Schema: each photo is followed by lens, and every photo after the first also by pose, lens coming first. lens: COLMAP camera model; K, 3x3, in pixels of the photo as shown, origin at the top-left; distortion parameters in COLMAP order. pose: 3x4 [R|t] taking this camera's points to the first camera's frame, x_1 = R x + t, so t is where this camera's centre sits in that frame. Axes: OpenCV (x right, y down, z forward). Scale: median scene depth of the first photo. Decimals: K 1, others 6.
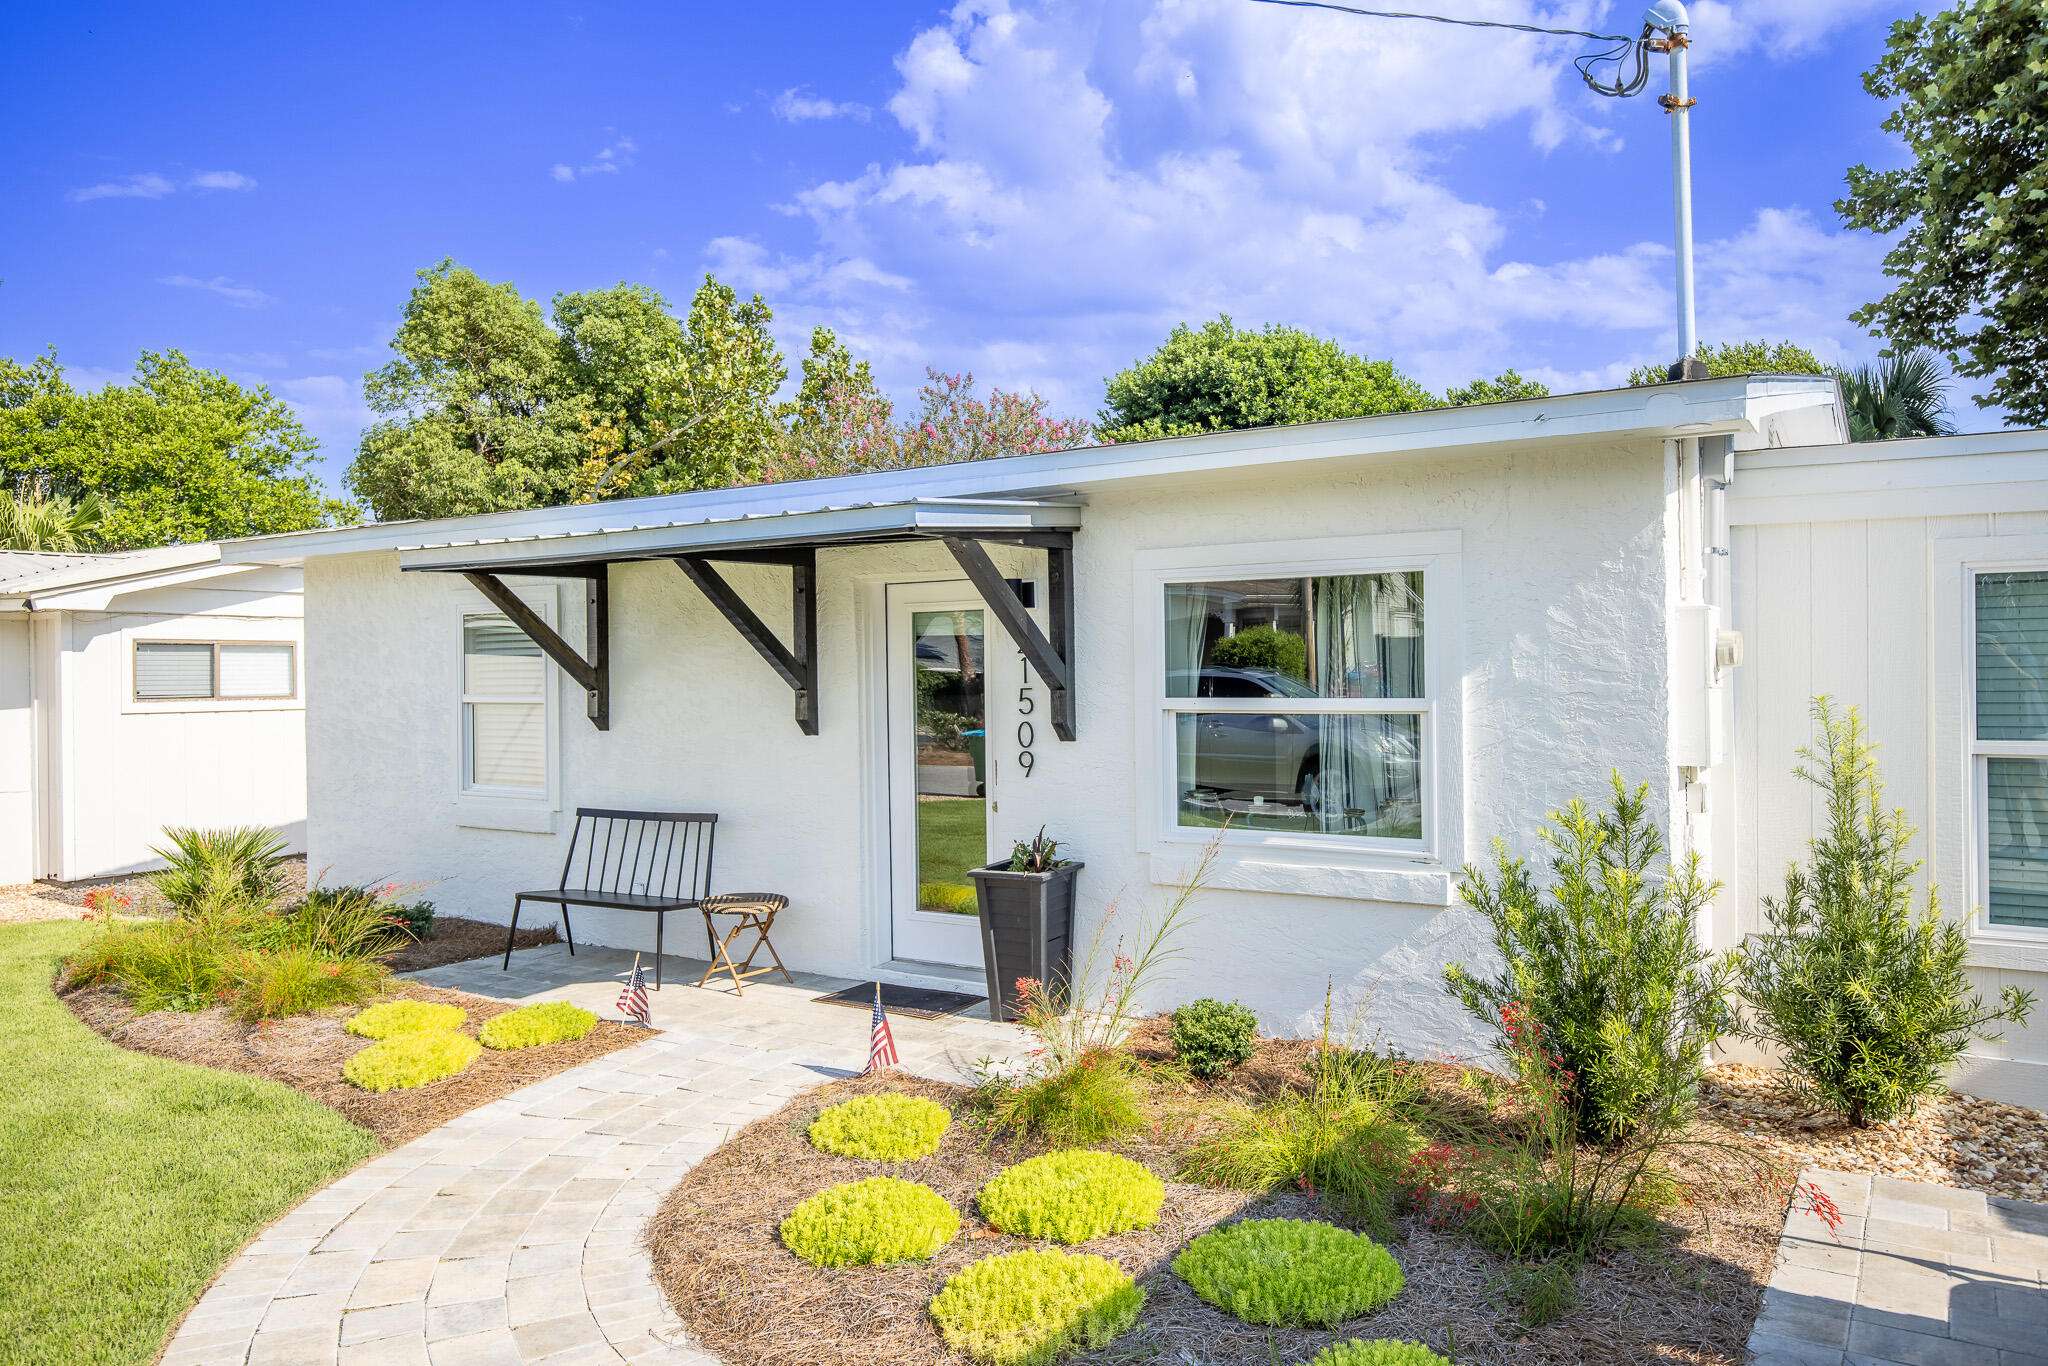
lens RADIAL K [[1401.3, 0, 1032.6], [0, 1401.3, 688.2], [0, 0, 1]] dist [0.012843, 0.008142]
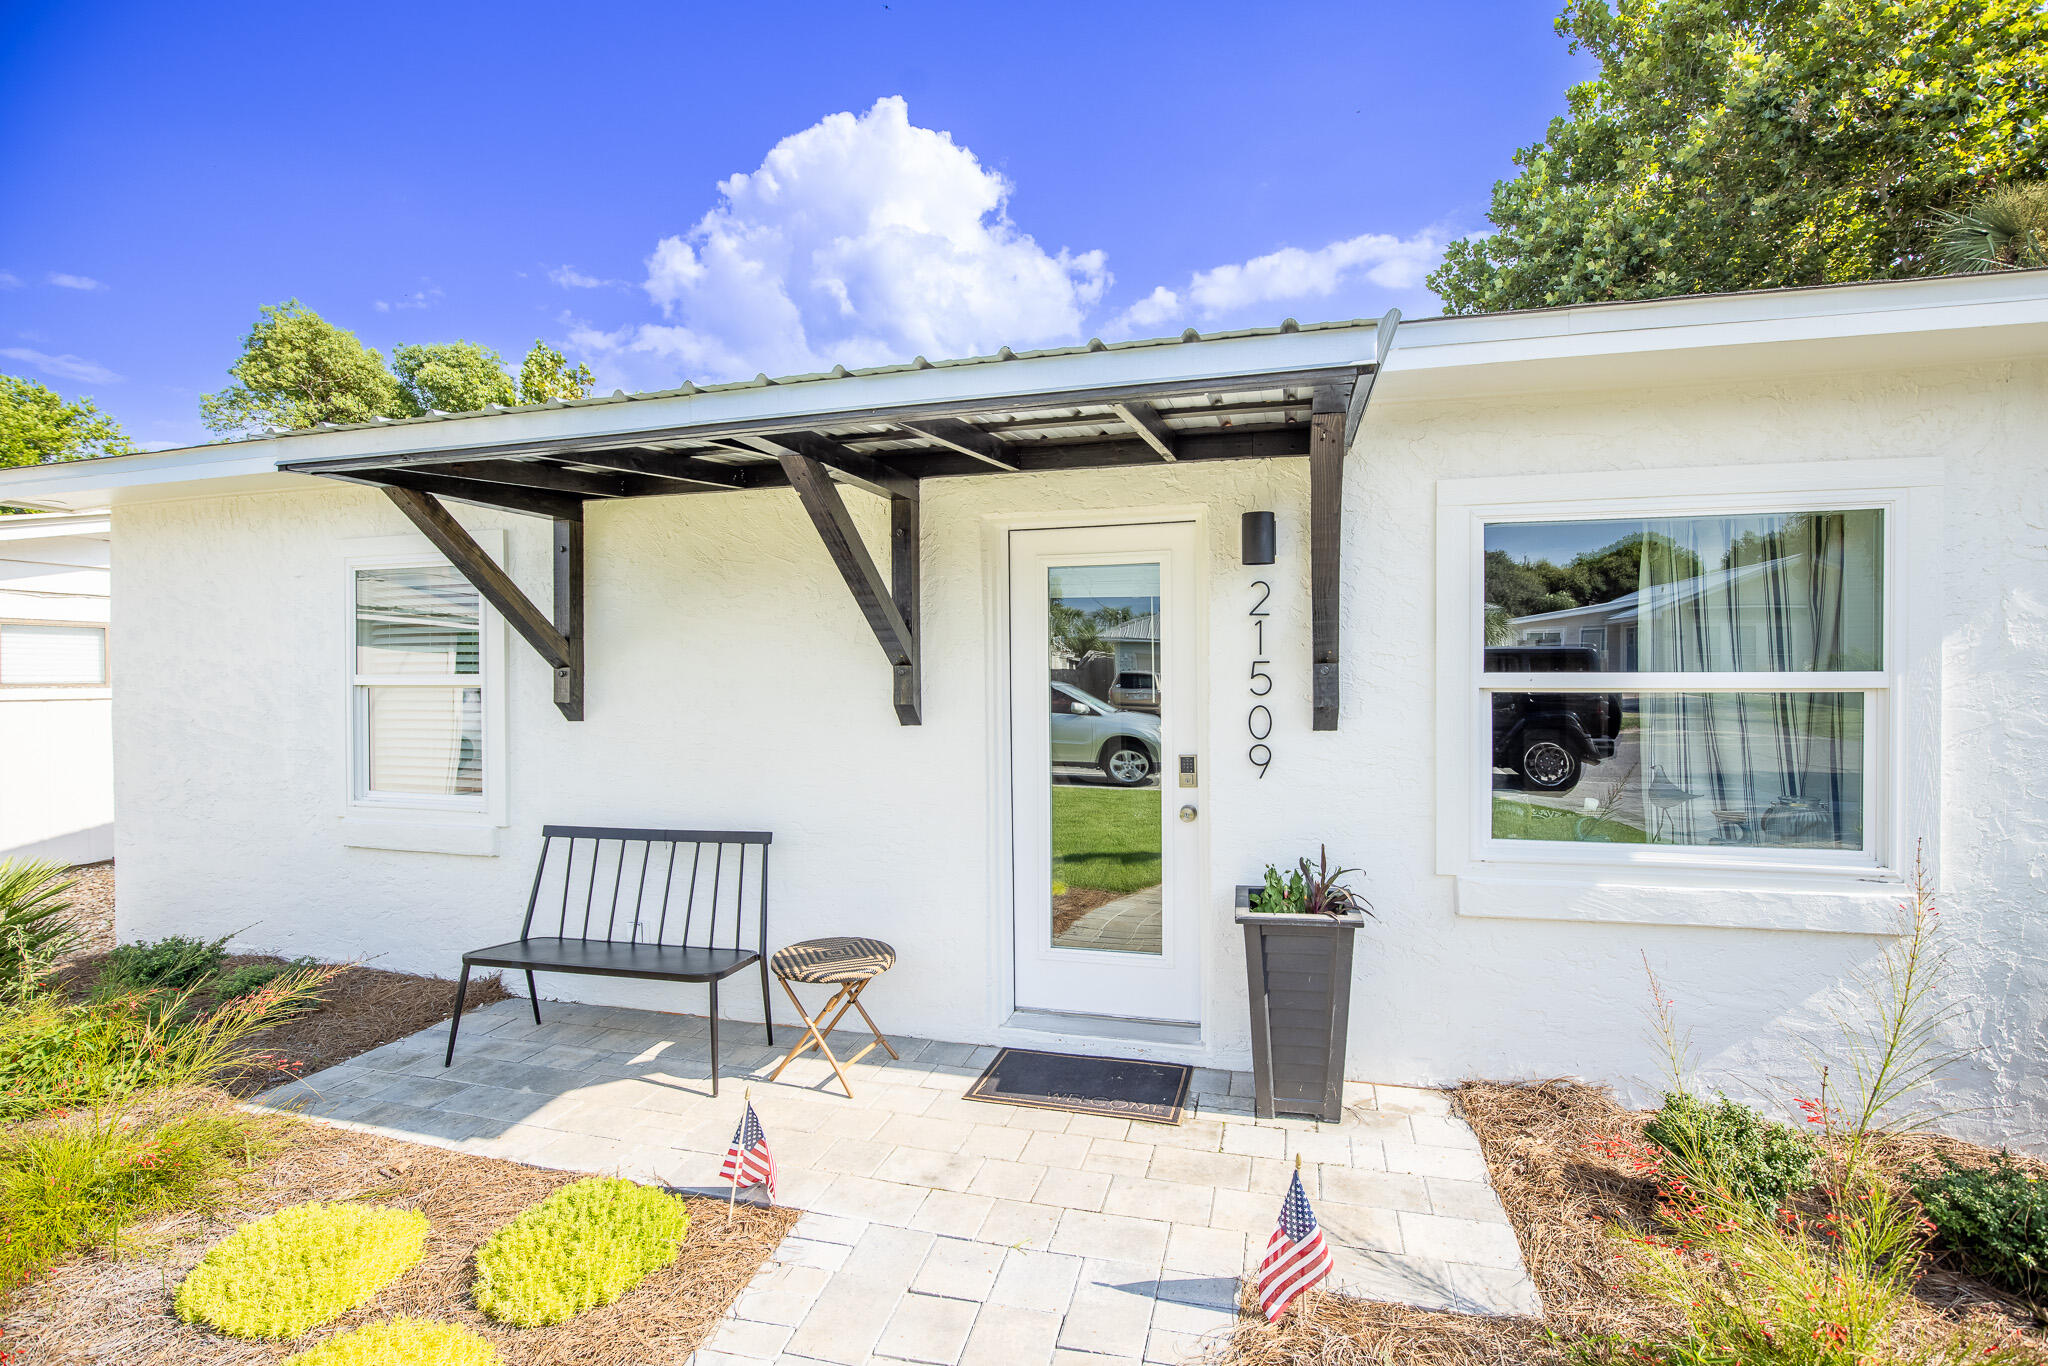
lens RADIAL K [[931.7, 0, 1043.2], [0, 931.7, 689.5], [0, 0, 1]] dist [-0.037624, 0.007814]
pose [[0.952362, 0.004784, 0.304932, -0.233439], [-0.003837, 0.999986, -0.003705, 0.015147], [-0.304946, 0.002358, 0.952367, 0.480256]]
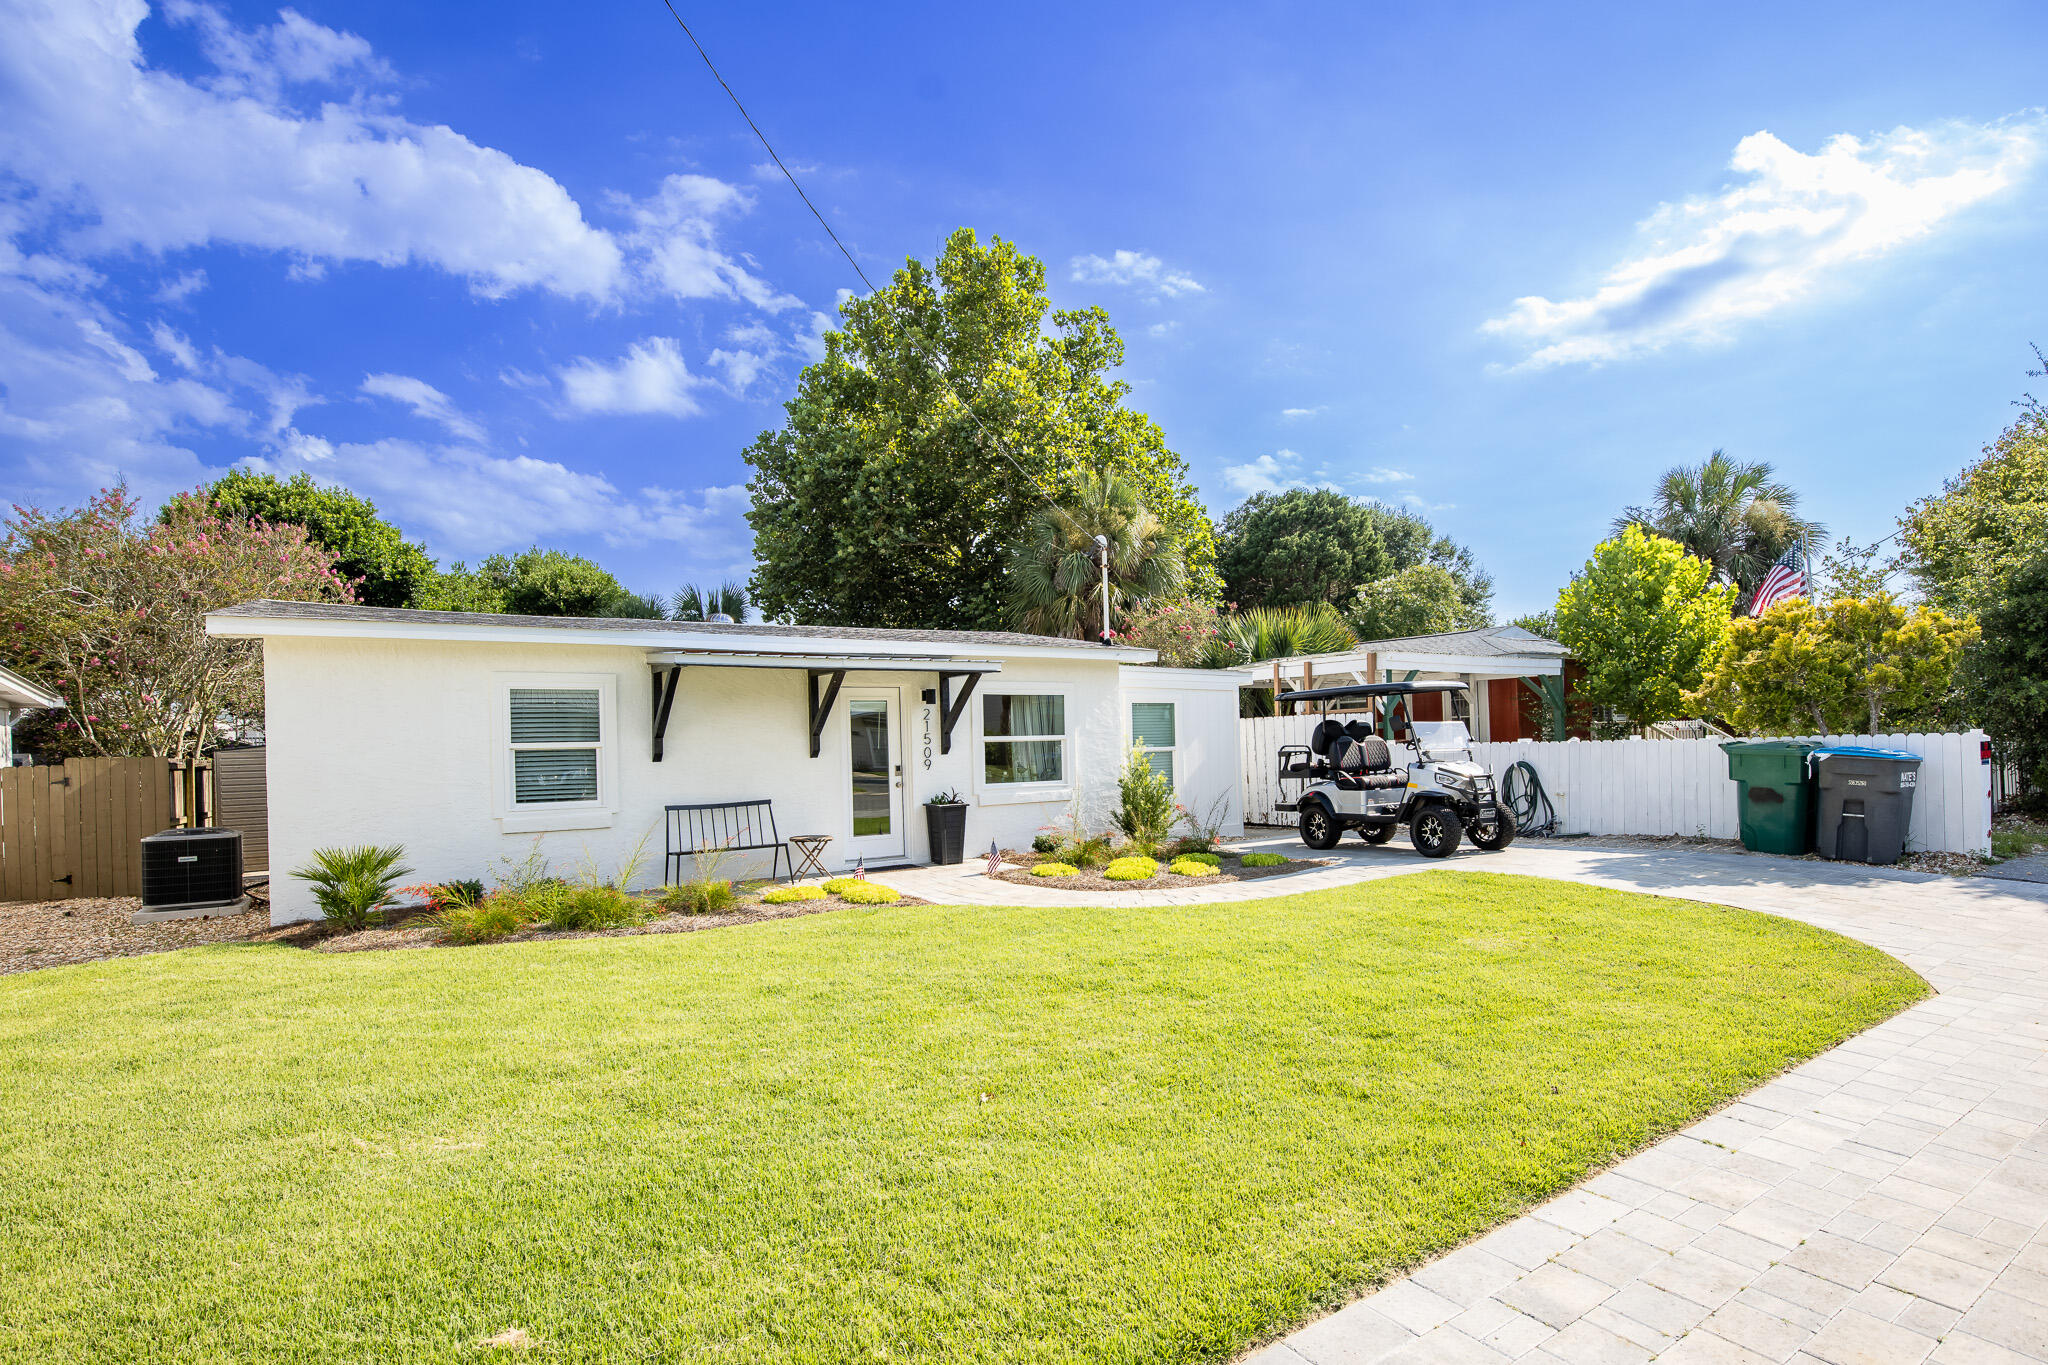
lens RADIAL K [[1031.7, 0, 1059.7], [0, 1031.7, 744.6], [0, 0, 1]] dist [-0.024419, -0.000975]
pose [[0.404286, 0.002362, 0.914630, -1.345833], [0.031290, 0.999376, -0.016412, 0.048359], [-0.914097, 0.035254, 0.403960, 0.052072]]
